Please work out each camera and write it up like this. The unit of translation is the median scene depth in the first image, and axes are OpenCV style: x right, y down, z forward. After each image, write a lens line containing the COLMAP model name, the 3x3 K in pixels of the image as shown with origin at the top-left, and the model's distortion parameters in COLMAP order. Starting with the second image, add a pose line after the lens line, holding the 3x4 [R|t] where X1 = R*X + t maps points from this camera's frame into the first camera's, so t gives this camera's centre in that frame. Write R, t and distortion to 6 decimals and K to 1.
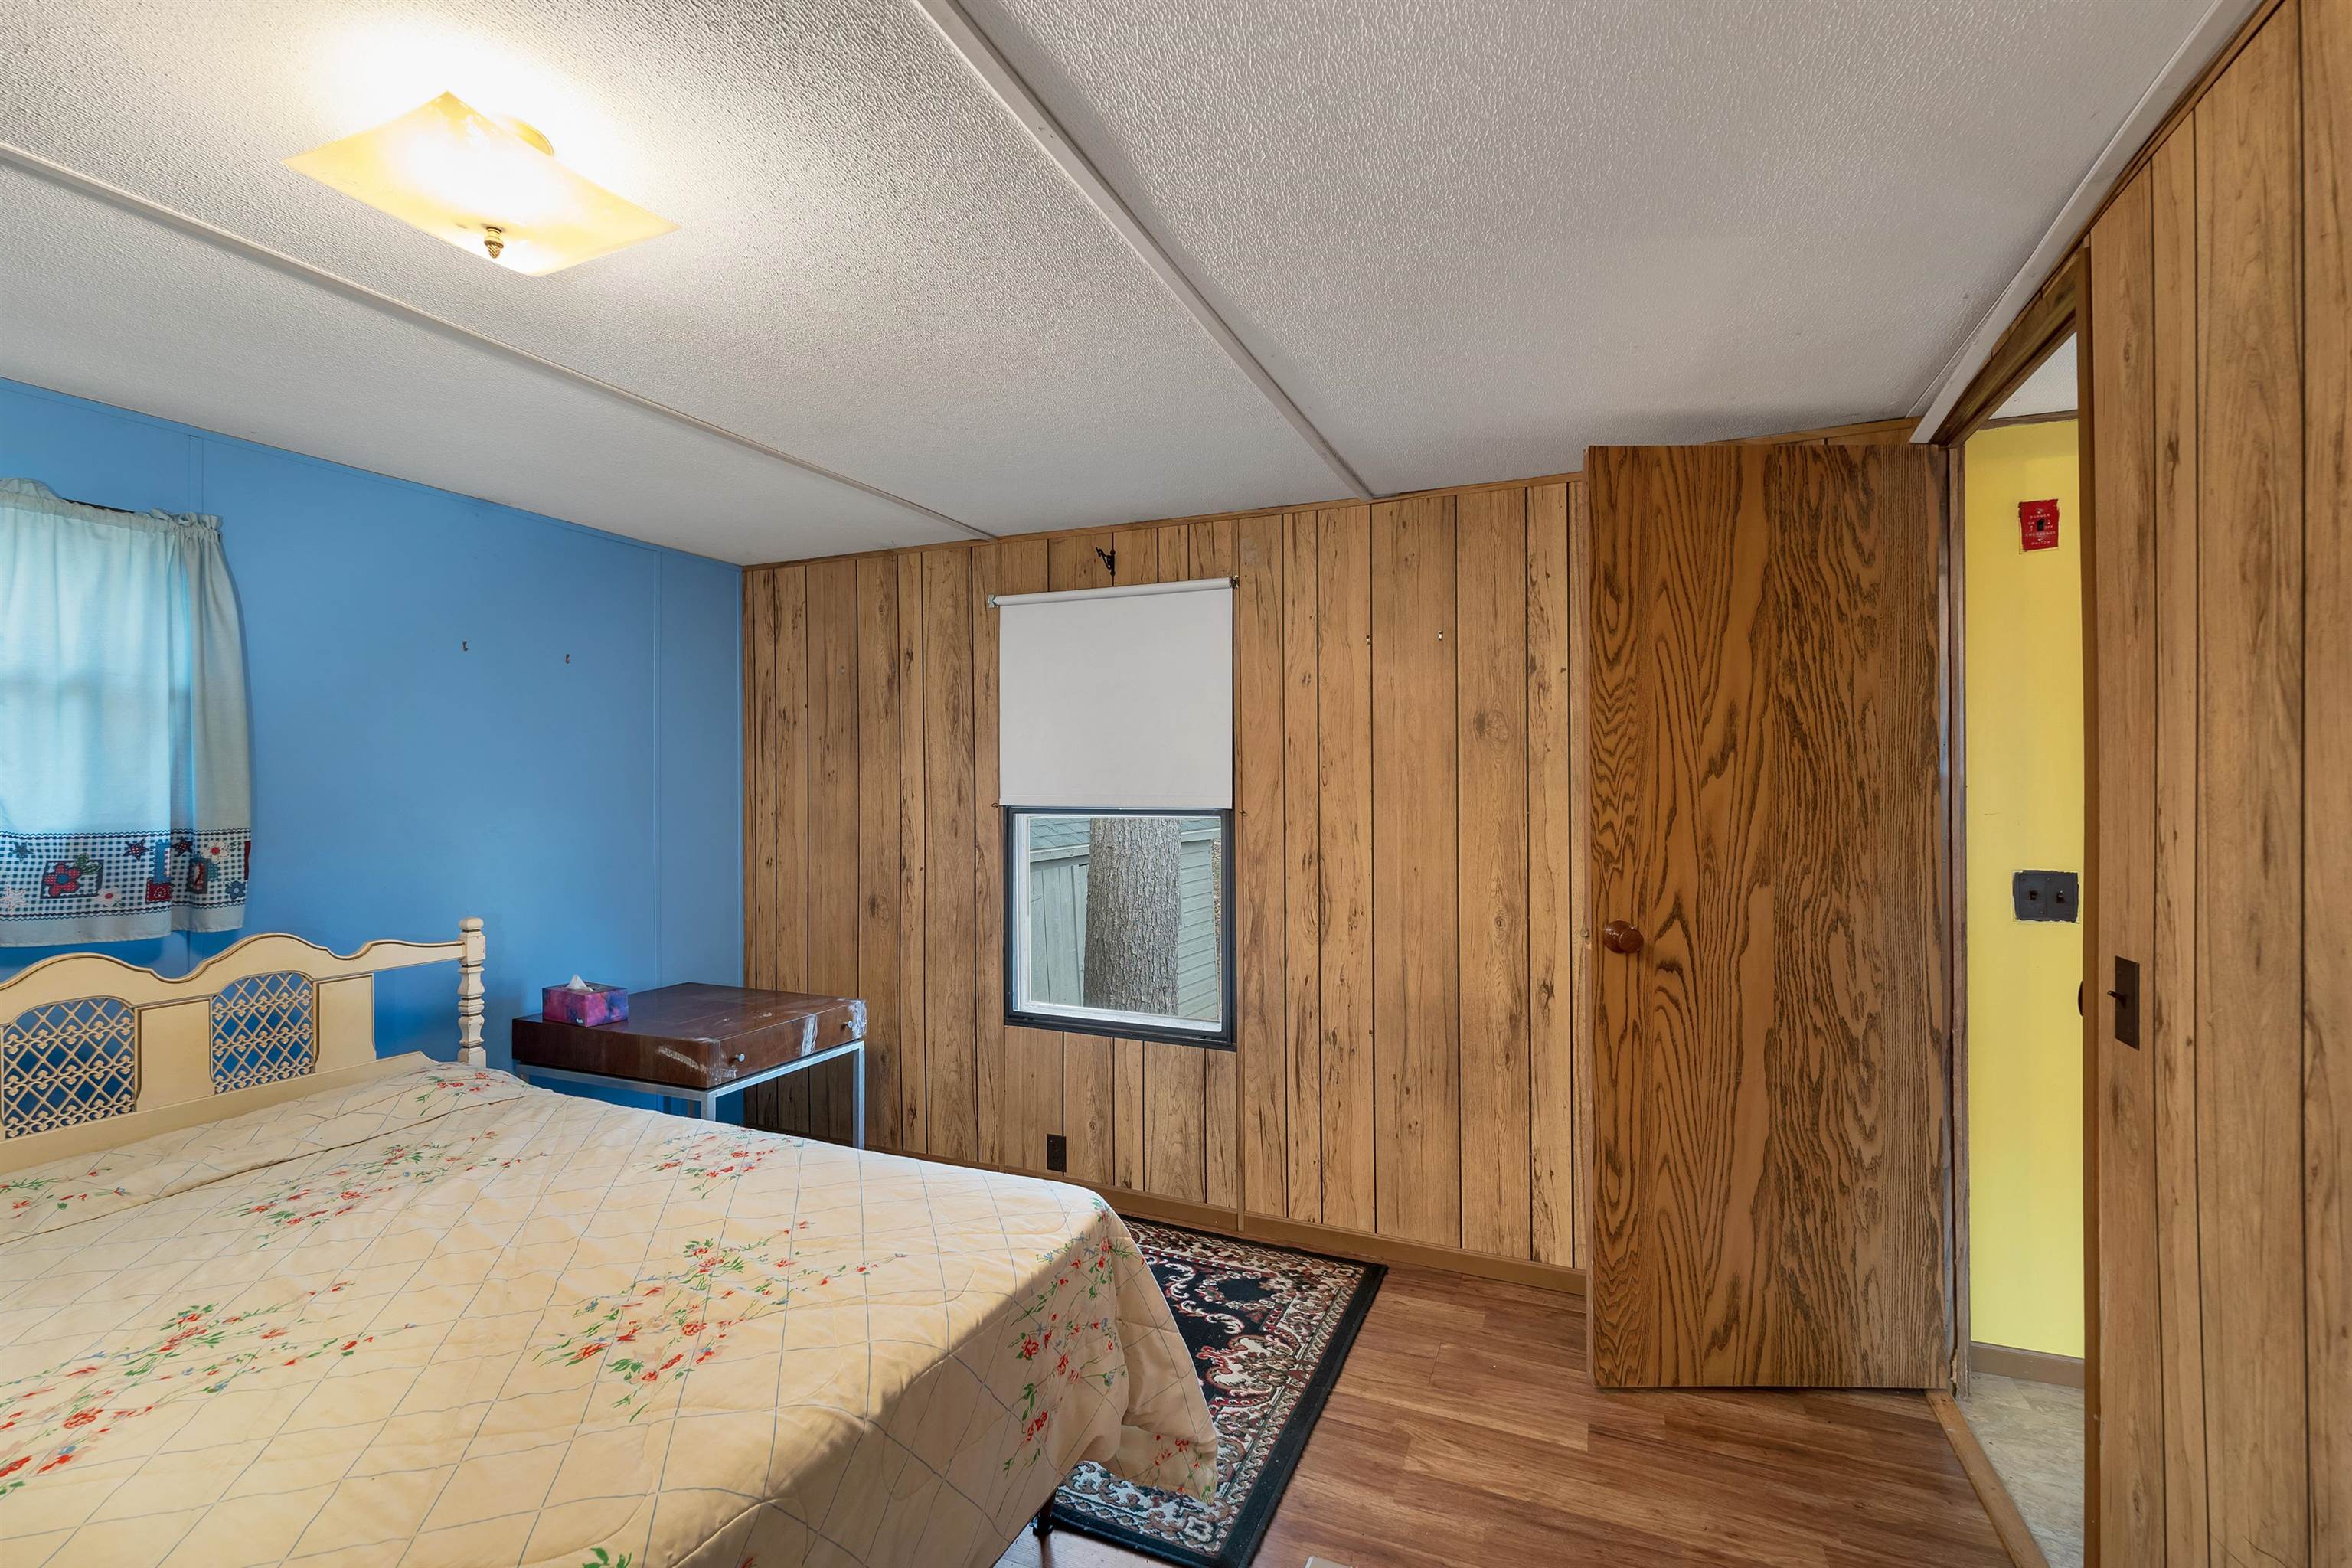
lens RADIAL K [[1010.5, 0, 1173.3], [0, 1010.5, 786.5], [0, 0, 1]] dist [0.000854, -0.000207]
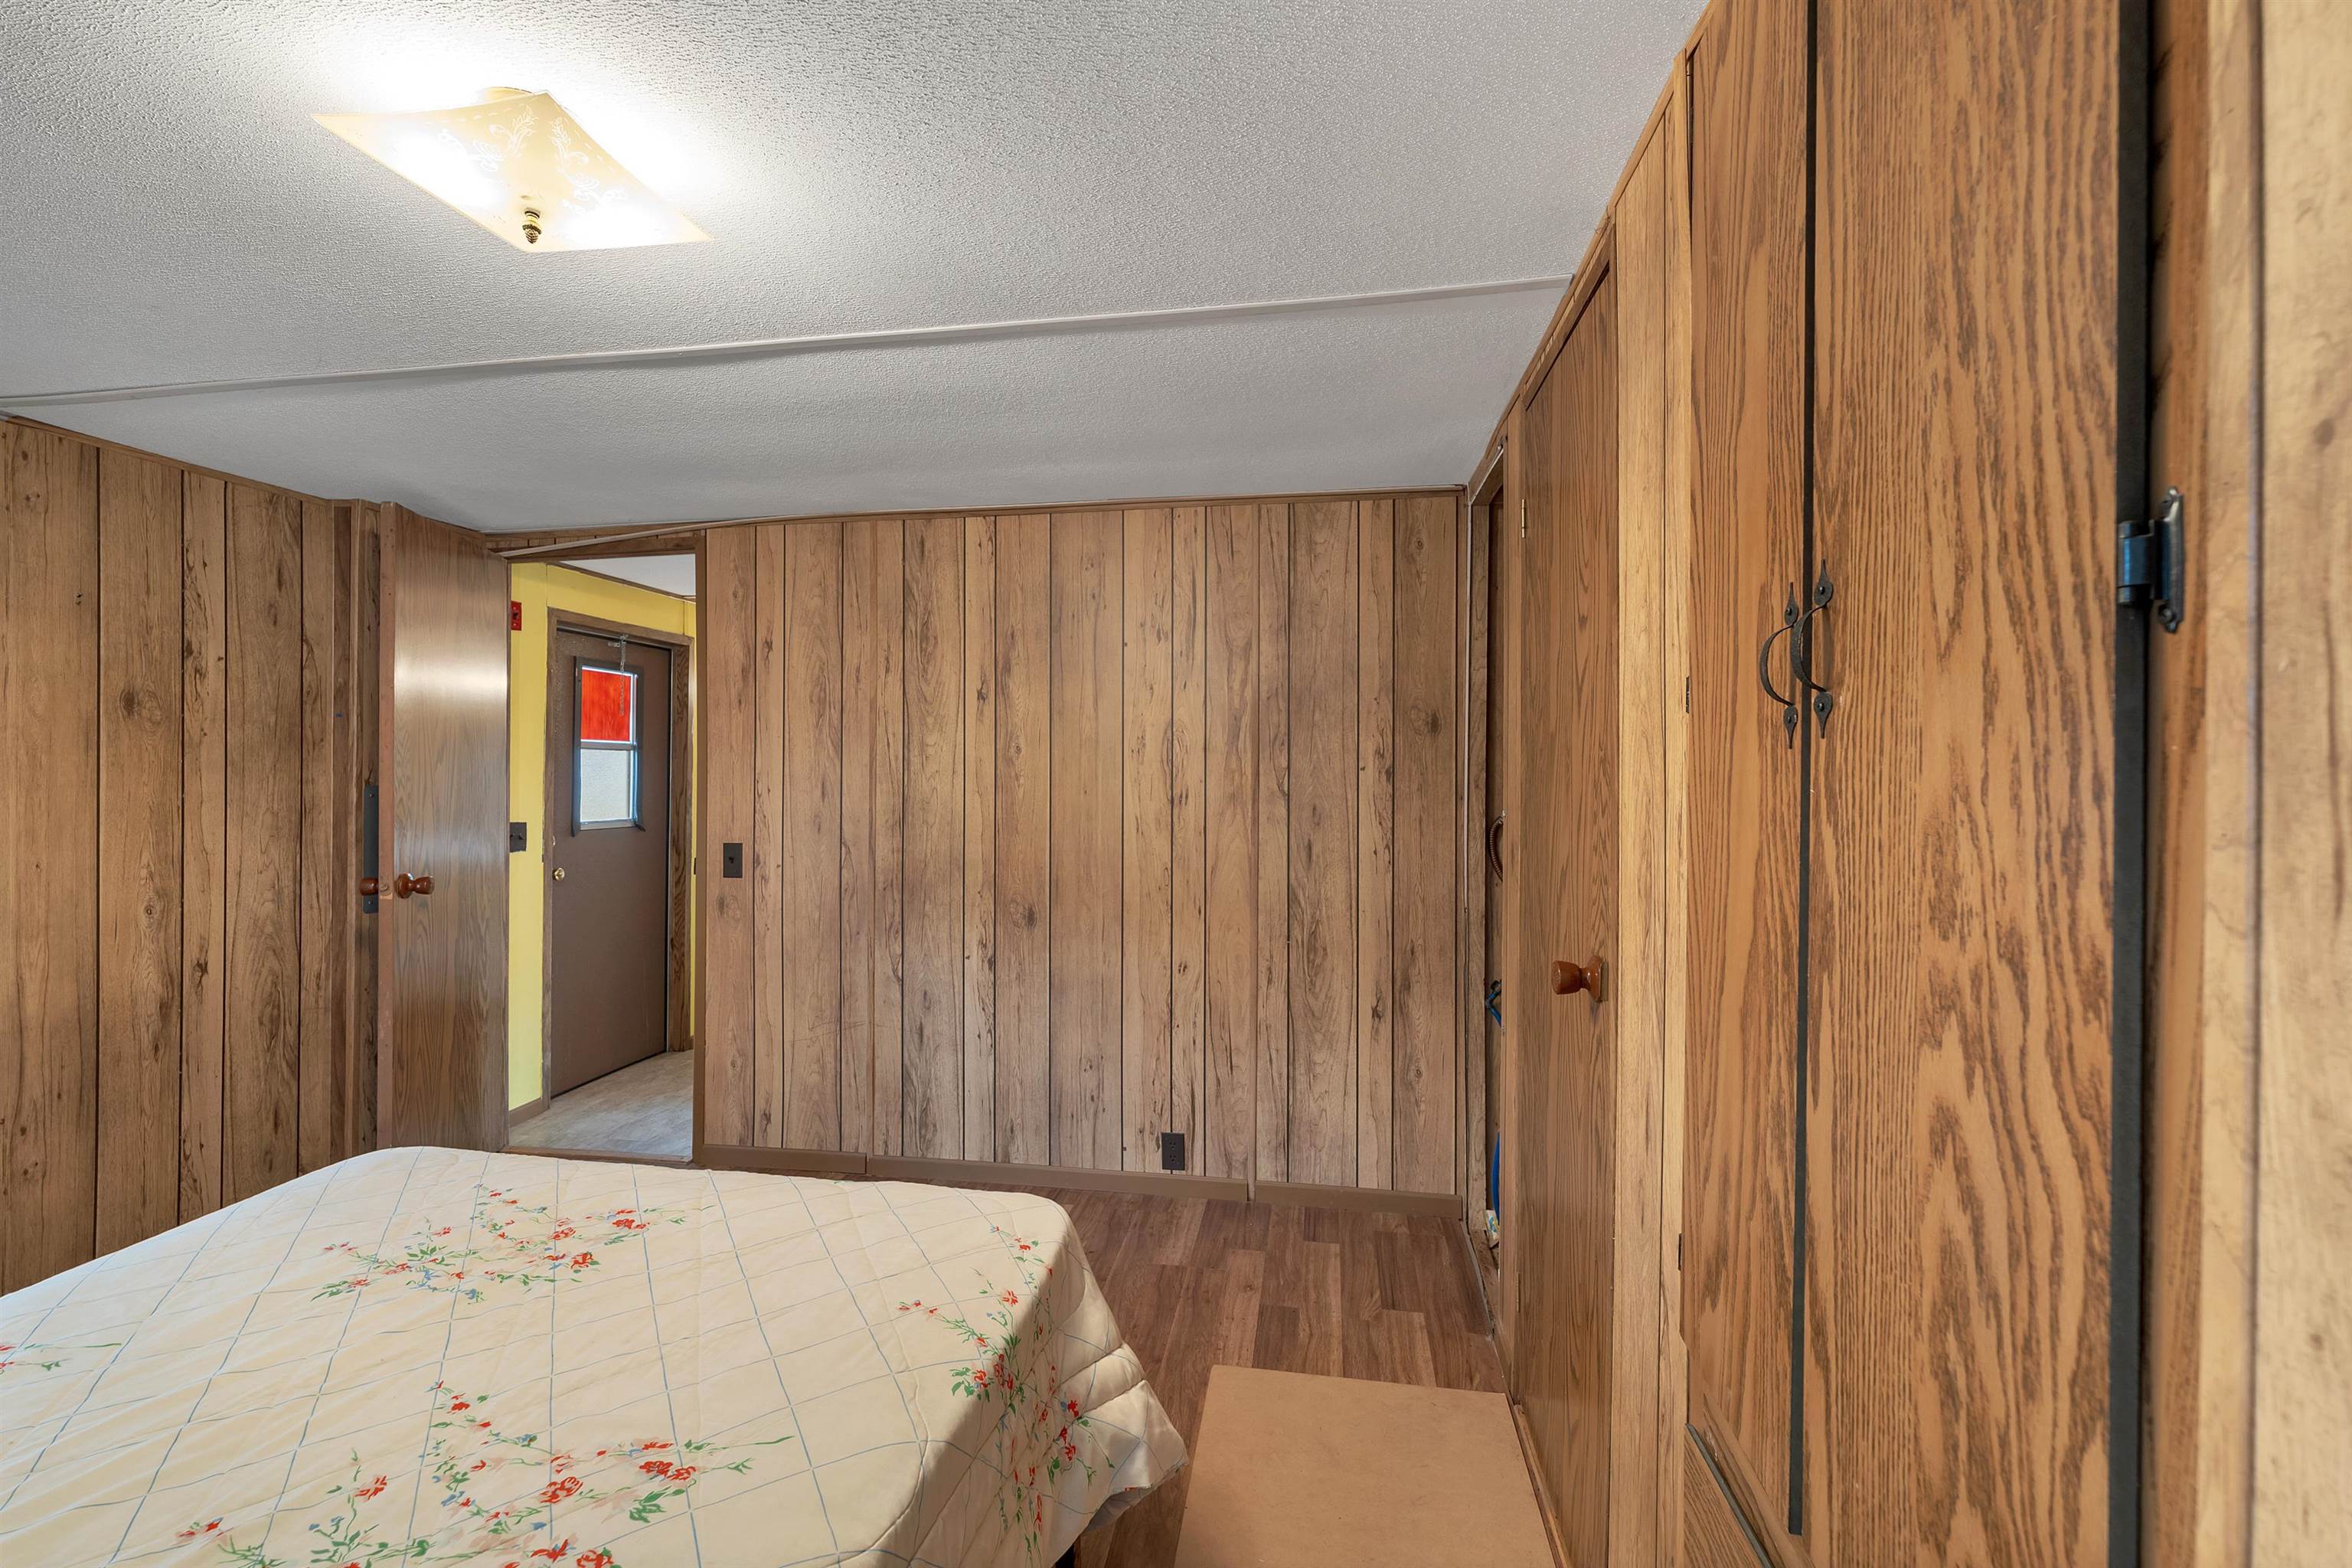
lens RADIAL K [[989.9, 0, 1176.2], [0, 989.9, 776.6], [0, 0, 1]] dist [0.000522, -0.000354]
pose [[-0.249514, 0.000673, 0.968371, -0.847891], [-0.002346, 0.999996, -0.001299, 0.005866], [-0.968368, -0.002596, -0.249511, 0.293803]]
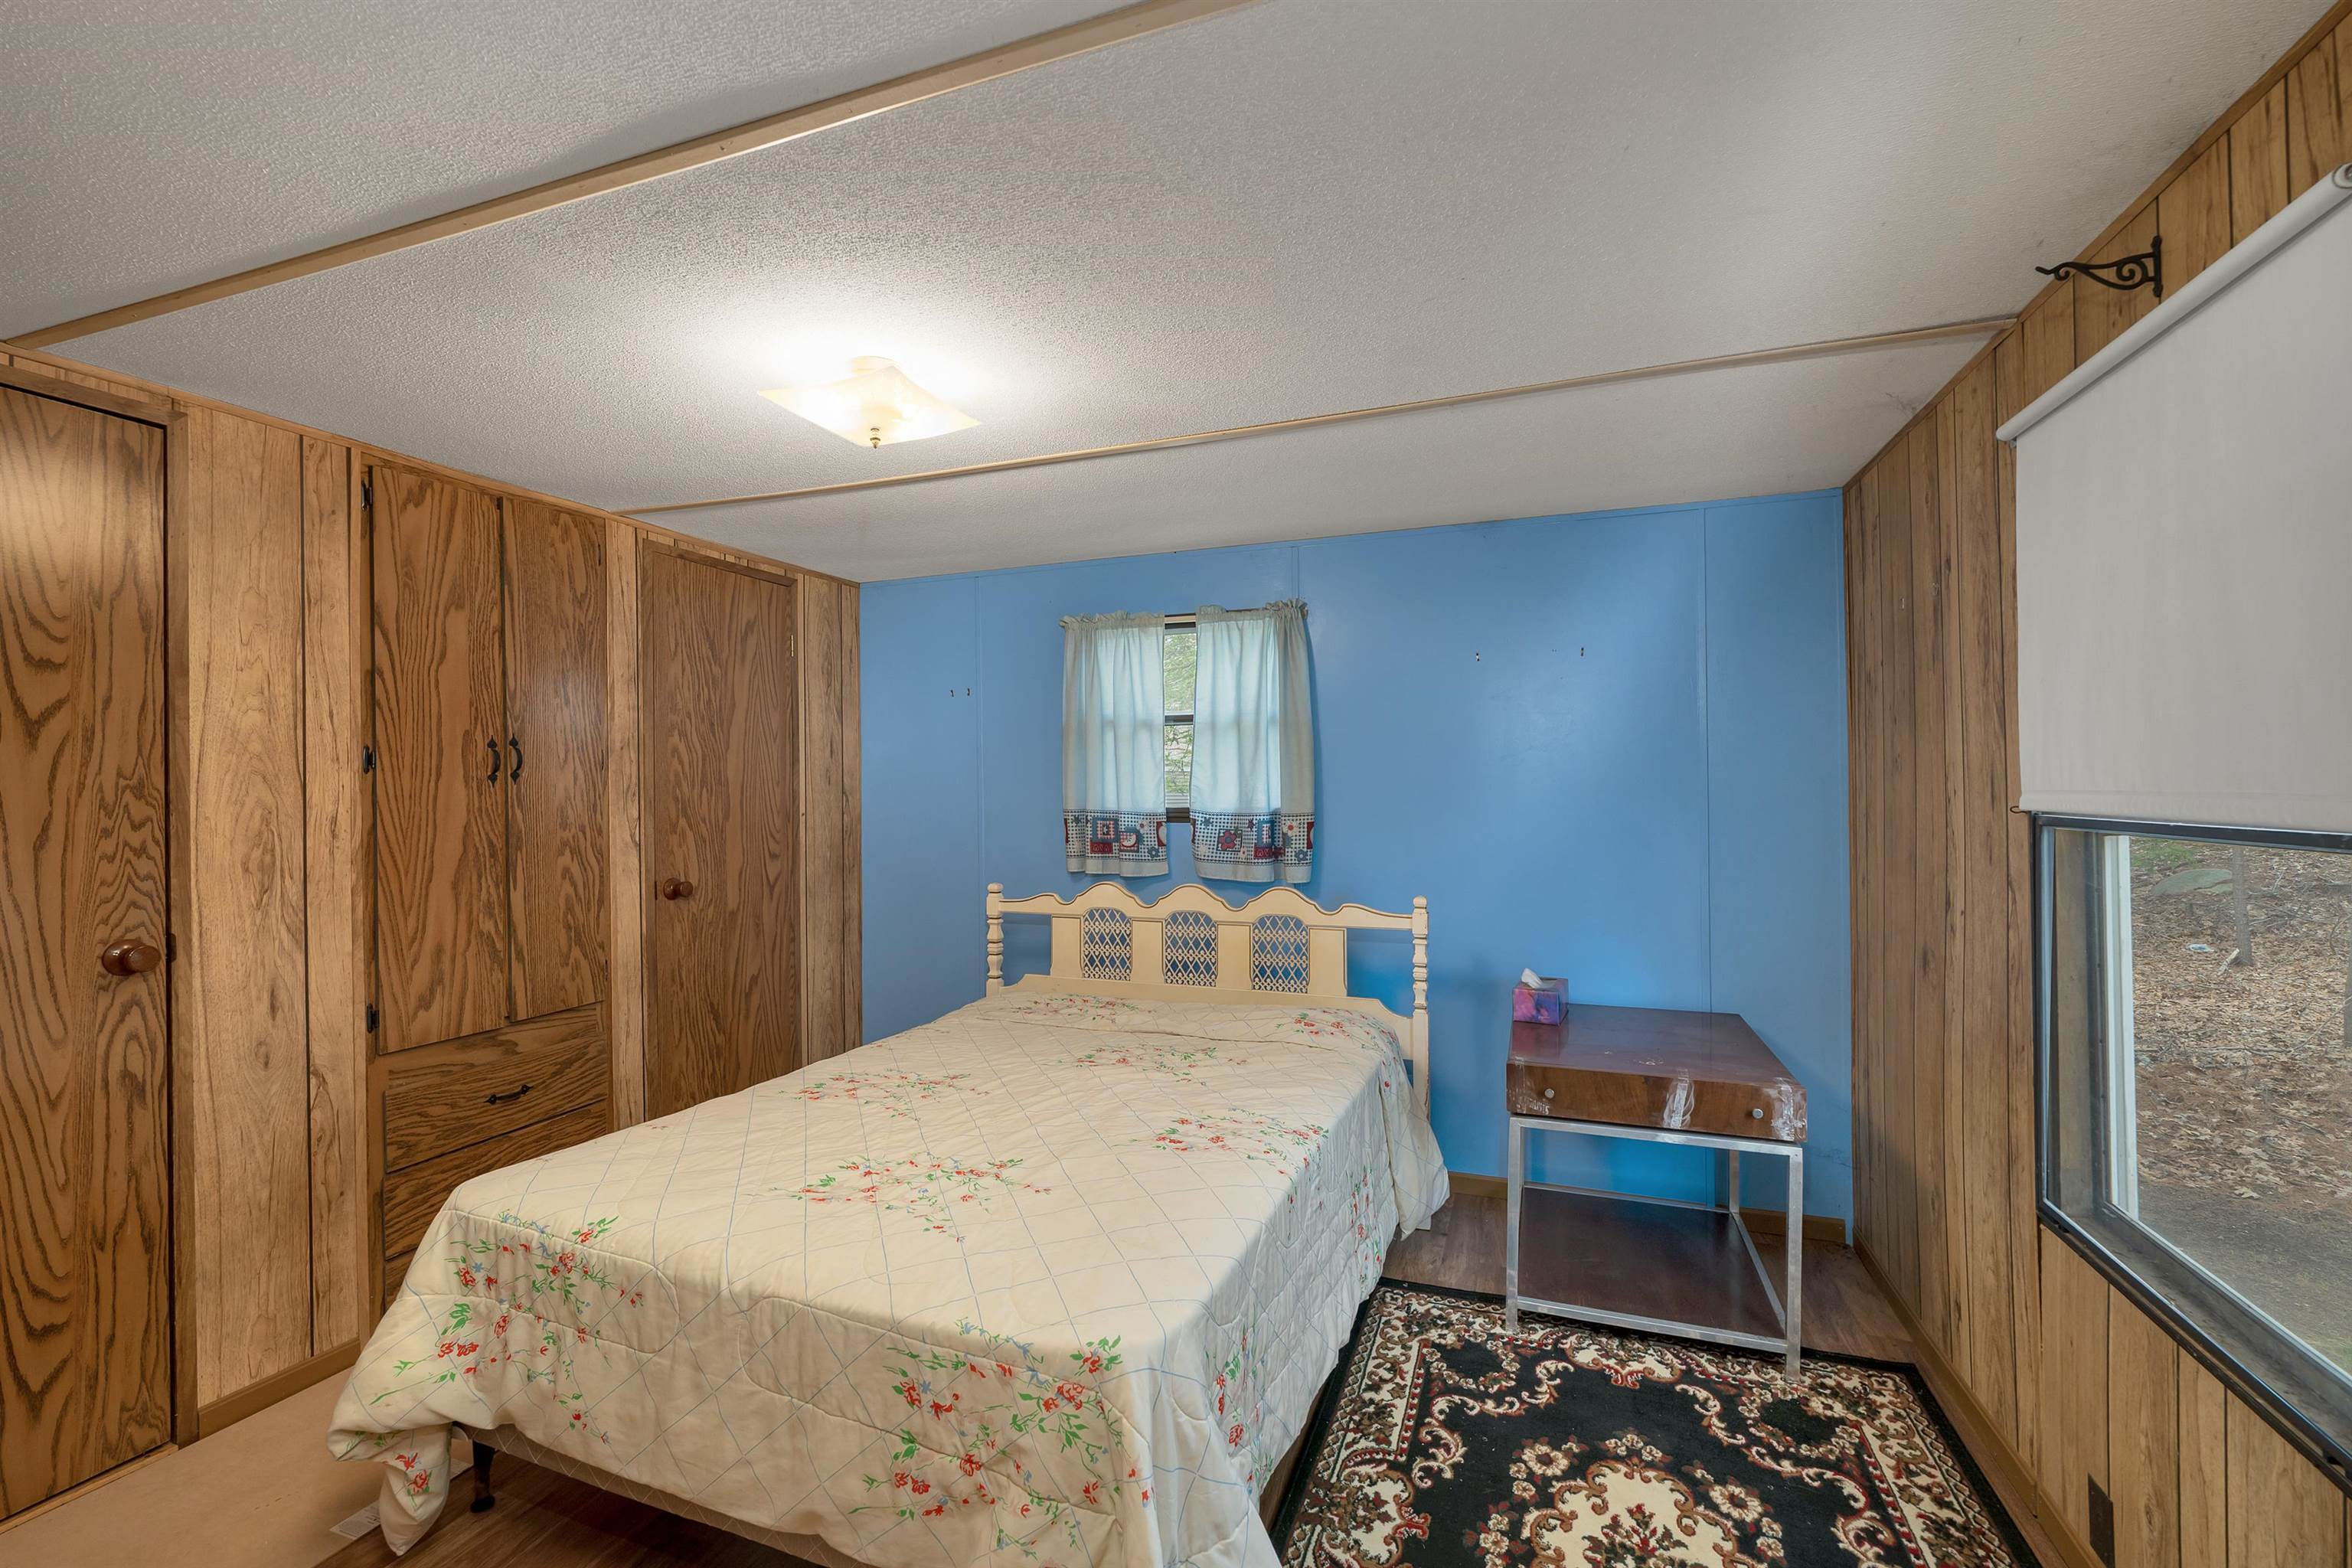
lens RADIAL K [[1003.3, 0, 1171.9], [0, 1003.3, 789.9], [0, 0, 1]] dist [0.001859, 0.000123]
pose [[0.053981, 0.003939, -0.998534, 0.425903], [0.008941, 0.999950, 0.004428, 0.000989], [0.998502, -0.009167, 0.053943, 0.647677]]
